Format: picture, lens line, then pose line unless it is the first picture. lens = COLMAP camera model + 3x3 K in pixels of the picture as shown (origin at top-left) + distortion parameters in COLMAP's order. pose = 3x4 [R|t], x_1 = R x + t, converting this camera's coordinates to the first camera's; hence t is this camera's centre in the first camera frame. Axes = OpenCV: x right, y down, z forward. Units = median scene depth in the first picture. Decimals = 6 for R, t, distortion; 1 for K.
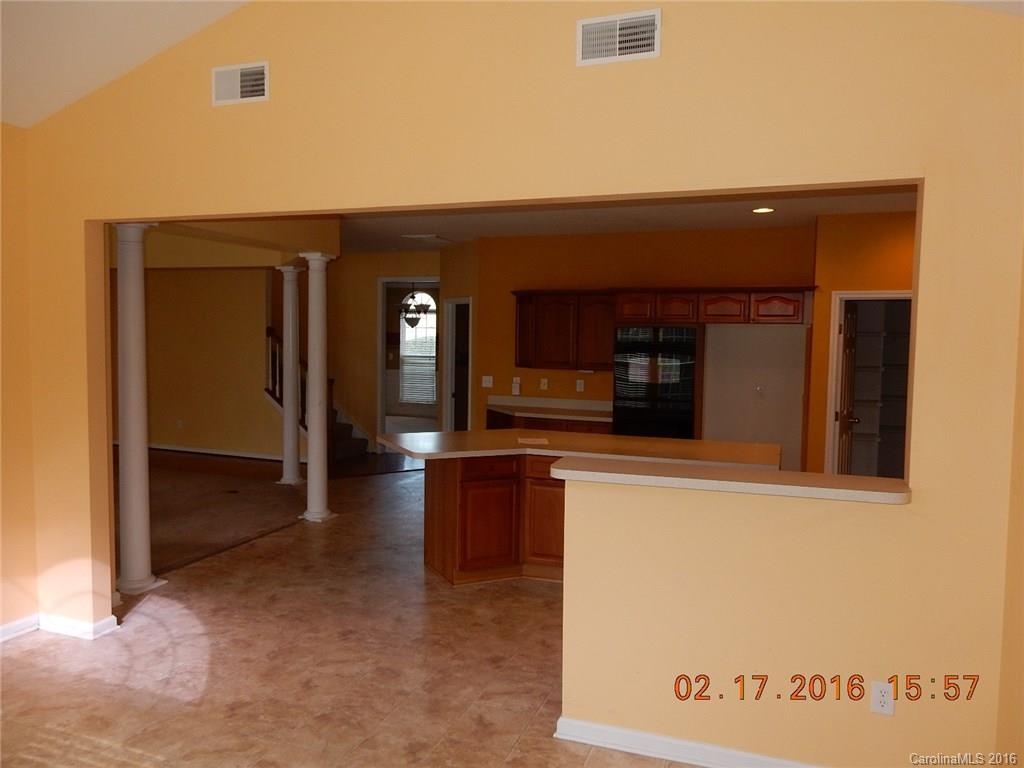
lens RADIAL K [[752.1, 0, 513.0], [0, 752.1, 387.6], [0, 0, 1]] dist [-0.012316, 0.002287]
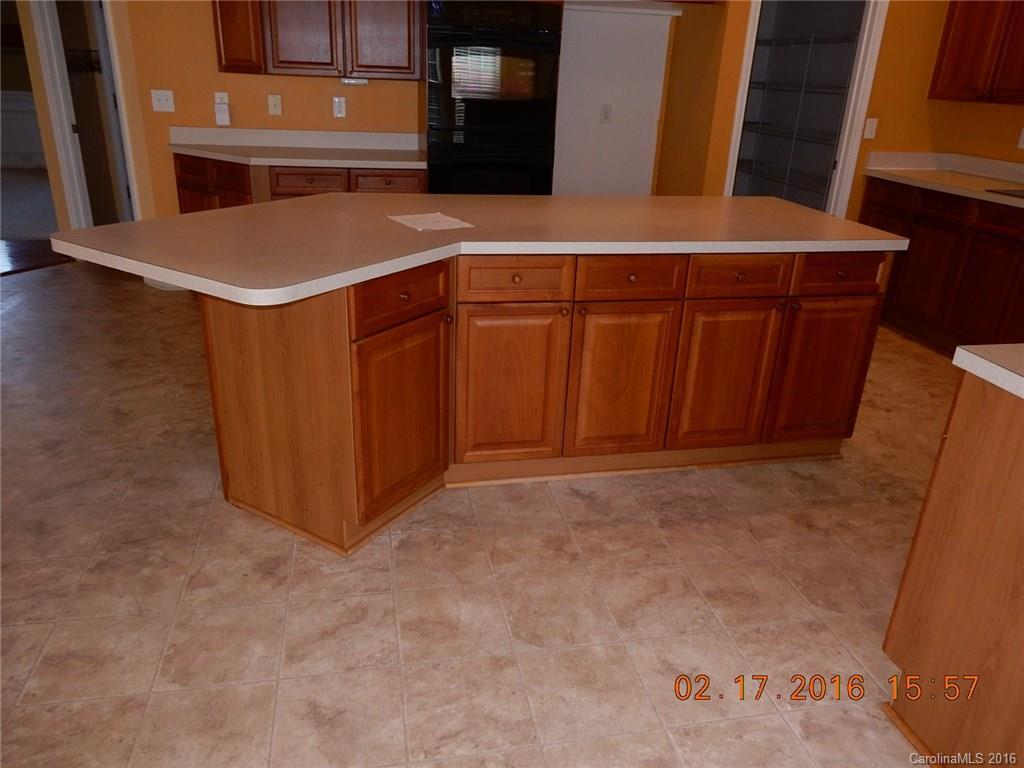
lens RADIAL K [[752.1, 0, 510.2], [0, 752.1, 383.3], [0, 0, 1]] dist [-0.012316, 0.002287]
pose [[0.850329, -0.184166, 0.492974, -0.159695], [0.008805, 0.941613, 0.336581, 0.005565], [-0.526178, -0.281864, 0.802303, 0.468544]]
